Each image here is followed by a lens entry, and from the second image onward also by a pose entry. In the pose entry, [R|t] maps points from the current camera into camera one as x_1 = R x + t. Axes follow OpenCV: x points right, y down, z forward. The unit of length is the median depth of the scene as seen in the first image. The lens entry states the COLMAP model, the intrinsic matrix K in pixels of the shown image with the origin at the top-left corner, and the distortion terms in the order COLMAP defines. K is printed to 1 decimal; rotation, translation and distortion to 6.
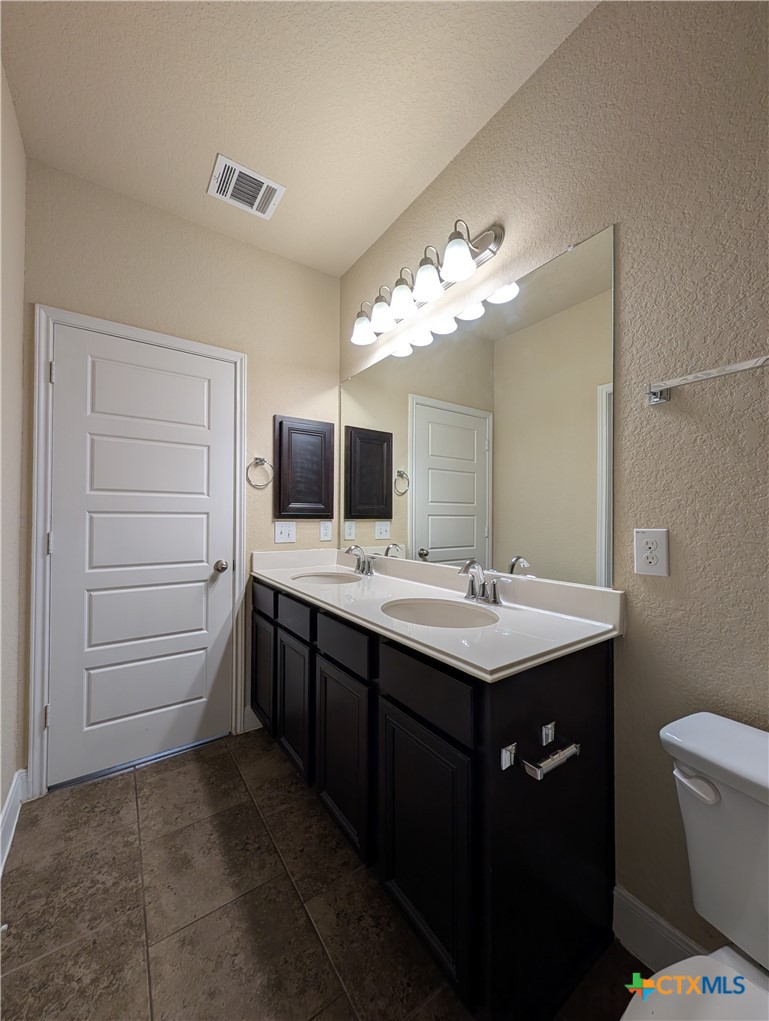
lens RADIAL K [[385.1, 0, 385.4], [0, 385.1, 503.2], [0, 0, 1]] dist [0.000953, -0.000312]
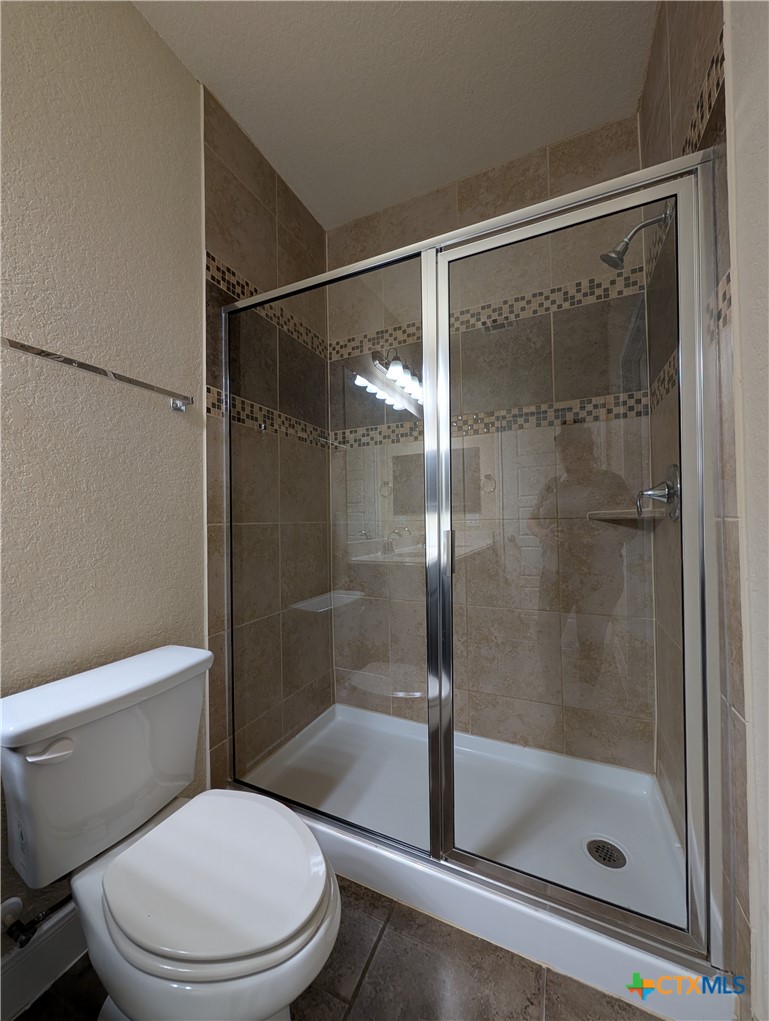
lens RADIAL K [[385.1, 0, 385.0], [0, 385.1, 516.5], [0, 0, 1]] dist [0.000953, -0.000312]
pose [[-0.503759, 0.028753, 0.863365, -0.341940], [0.014977, 0.999586, -0.024551, 0.104695], [-0.863714, 0.000563, -0.503982, 0.501863]]
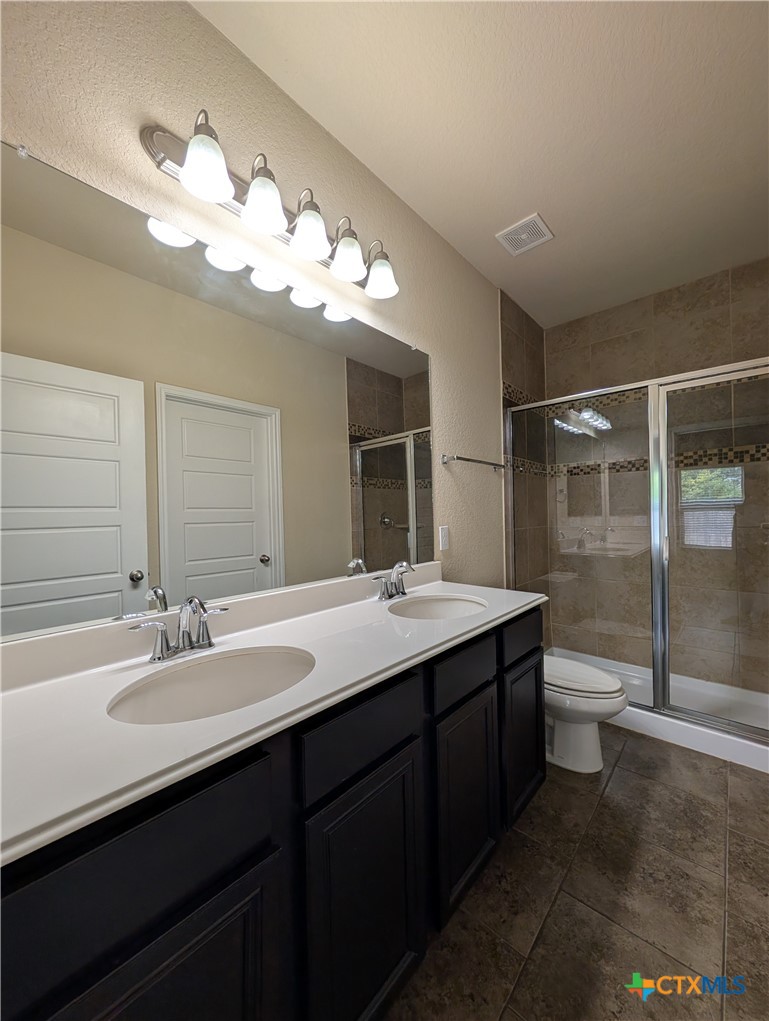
lens RADIAL K [[385.1, 0, 385.1], [0, 385.1, 515.7], [0, 0, 1]] dist [0.000953, -0.000312]
pose [[-0.220964, 0.015381, 0.975161, -1.031508], [0.011388, 0.999848, -0.013189, 0.031869], [-0.975216, 0.008191, -0.221105, 1.520884]]
